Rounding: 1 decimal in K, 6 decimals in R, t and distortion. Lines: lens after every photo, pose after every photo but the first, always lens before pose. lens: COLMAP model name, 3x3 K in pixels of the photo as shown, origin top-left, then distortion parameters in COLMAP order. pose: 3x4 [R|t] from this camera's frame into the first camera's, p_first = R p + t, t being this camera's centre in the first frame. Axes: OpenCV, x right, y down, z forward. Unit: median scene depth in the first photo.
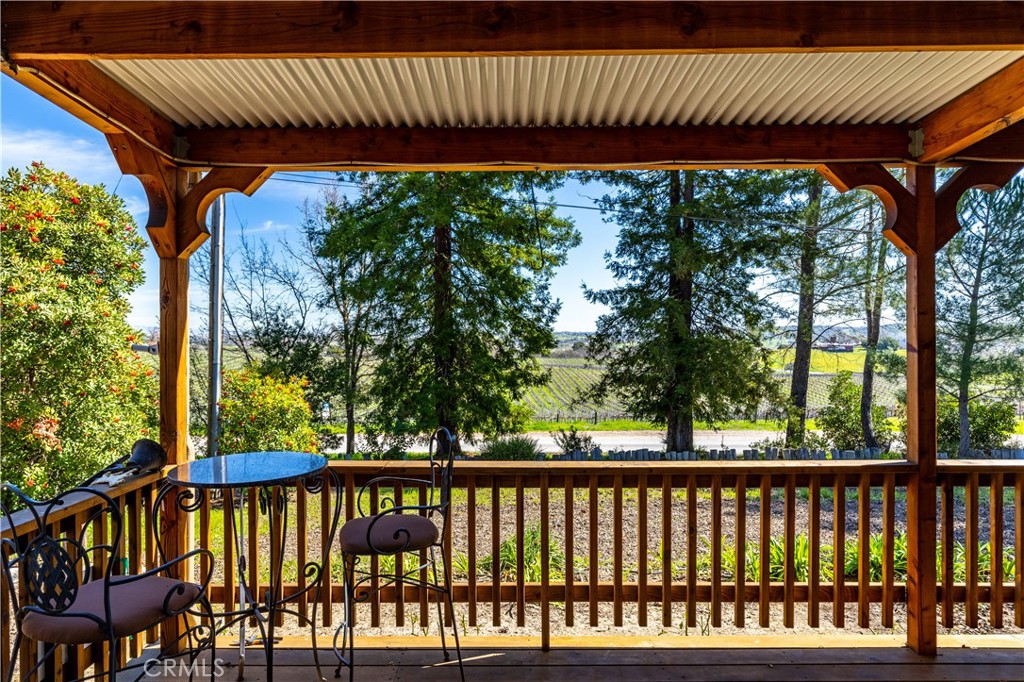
lens RADIAL K [[611.4, 0, 512.0], [0, 611.4, 341.0], [0, 0, 1]] dist [-0.001752, -0.000934]
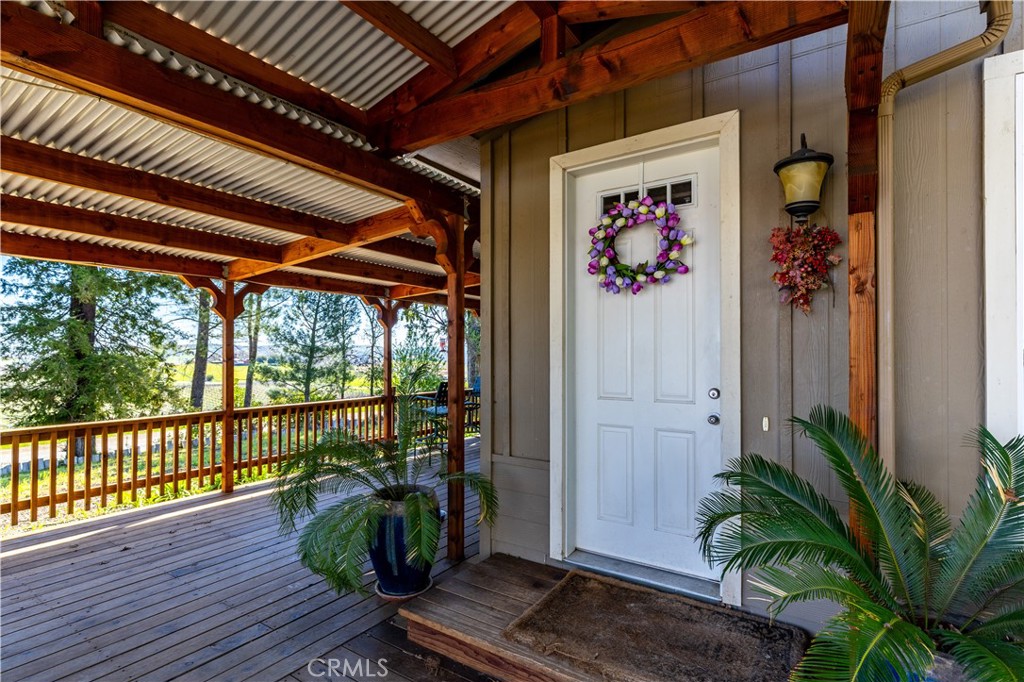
lens RADIAL K [[500.0, 0, 512.7], [0, 500.0, 351.6], [0, 0, 1]] dist [0.000982, -0.000291]
pose [[0.551795, 0.008533, 0.833936, -0.054473], [0.000662, 0.999943, -0.010670, 0.000037], [-0.833980, 0.006440, 0.551758, -0.163775]]
